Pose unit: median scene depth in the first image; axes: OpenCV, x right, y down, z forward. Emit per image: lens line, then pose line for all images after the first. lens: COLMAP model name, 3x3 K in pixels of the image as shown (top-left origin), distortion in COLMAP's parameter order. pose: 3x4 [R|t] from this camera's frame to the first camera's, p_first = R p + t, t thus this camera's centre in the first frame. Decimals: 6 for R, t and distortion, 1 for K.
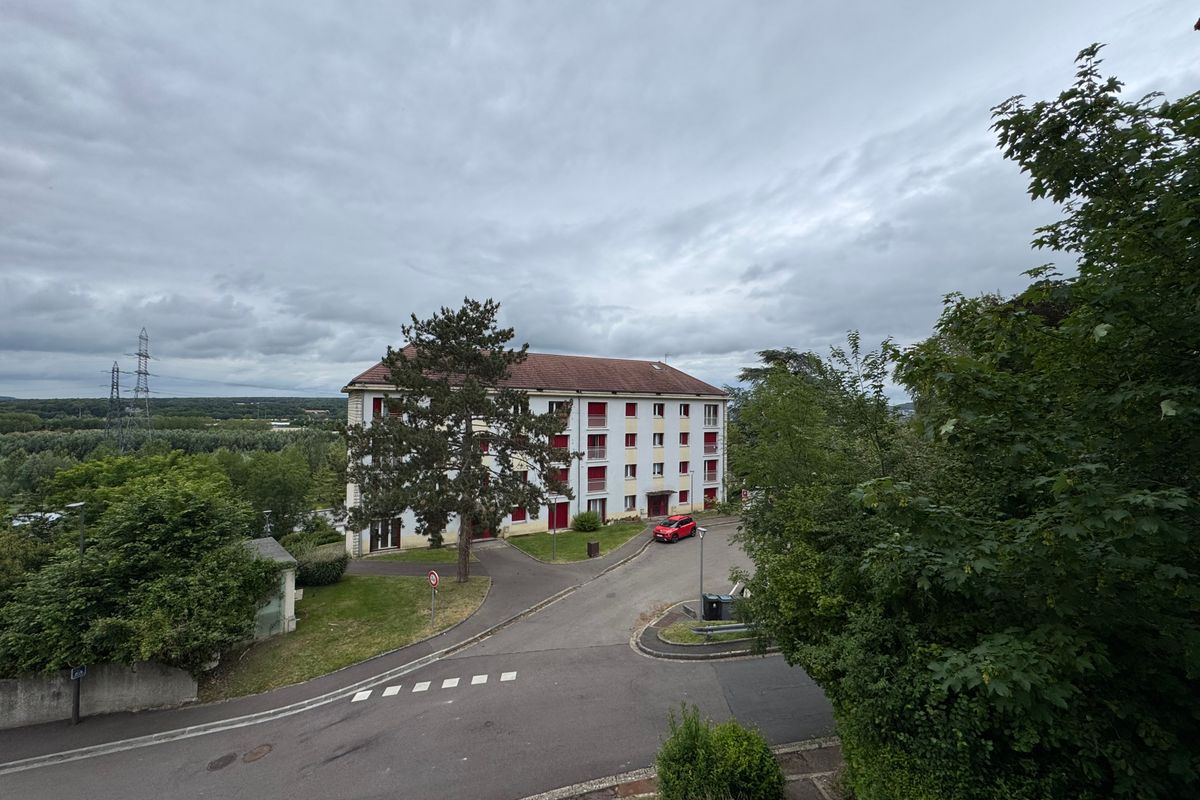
lens RADIAL K [[476.7, 0, 599.0], [0, 476.7, 399.4], [0, 0, 1]] dist [-0.000999, -0.000269]
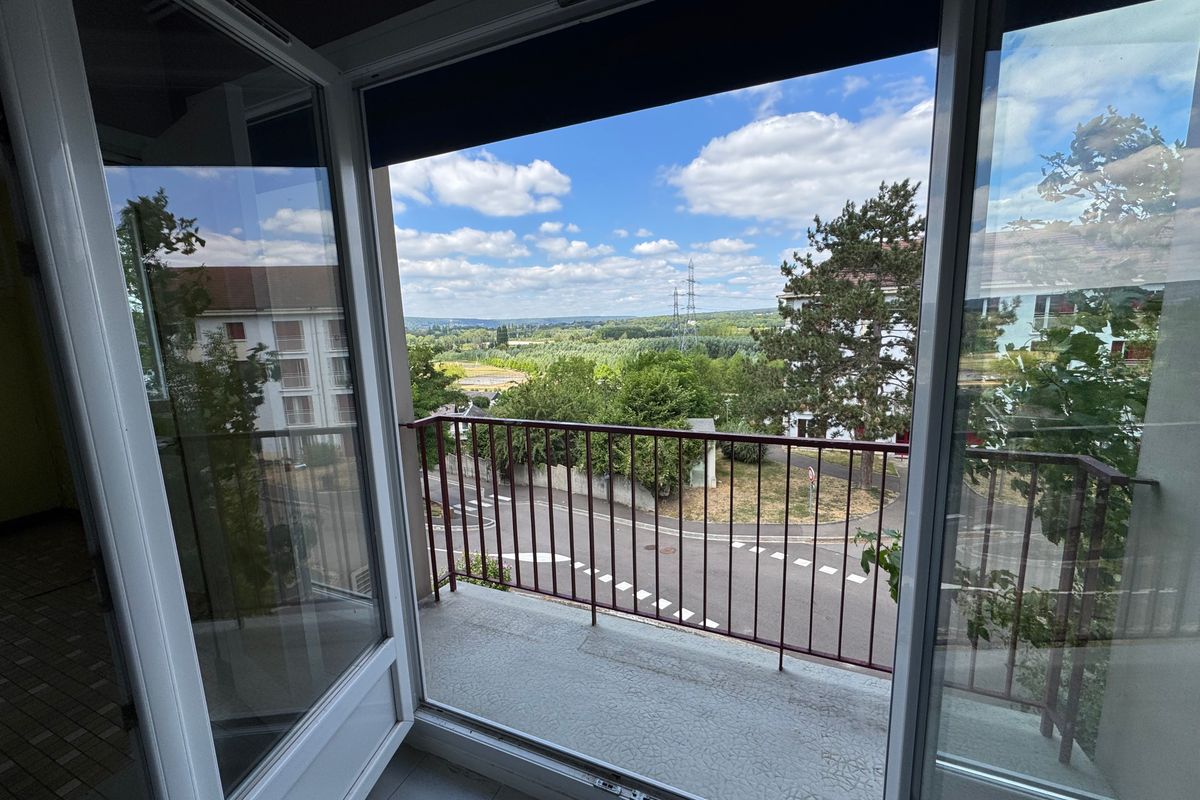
lens RADIAL K [[476.7, 0, 599.0], [0, 476.7, 399.4], [0, 0, 1]] dist [-0.000999, -0.000269]
pose [[0.568260, 0.103479, -0.816317, 0.193778], [0.056782, 0.984765, 0.164360, 0.003347], [0.820888, -0.139751, 0.553726, 0.024993]]
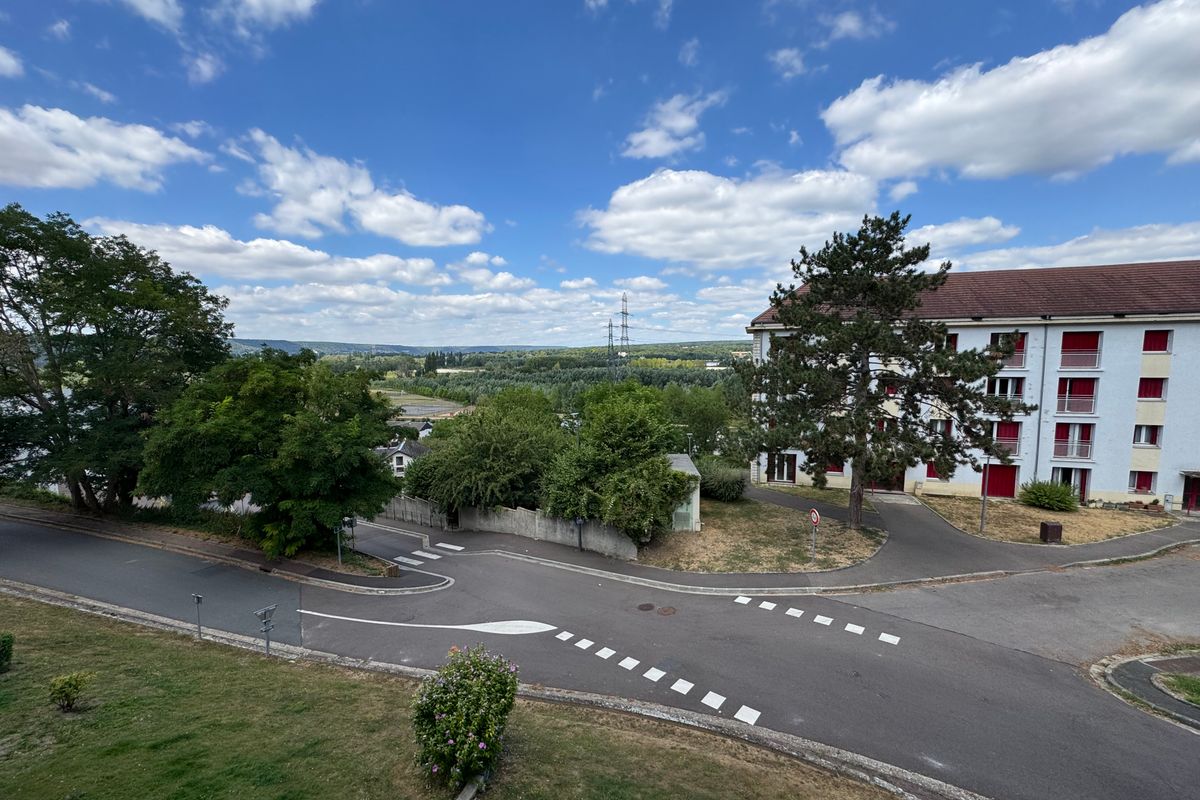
lens RADIAL K [[476.7, 0, 599.0], [0, 476.7, 399.4], [0, 0, 1]] dist [-0.000999, -0.000269]
pose [[0.679796, 0.056090, -0.731253, 0.049811], [0.035903, 0.993331, 0.109569, 0.004363], [0.732522, -0.100739, 0.673248, 0.016979]]
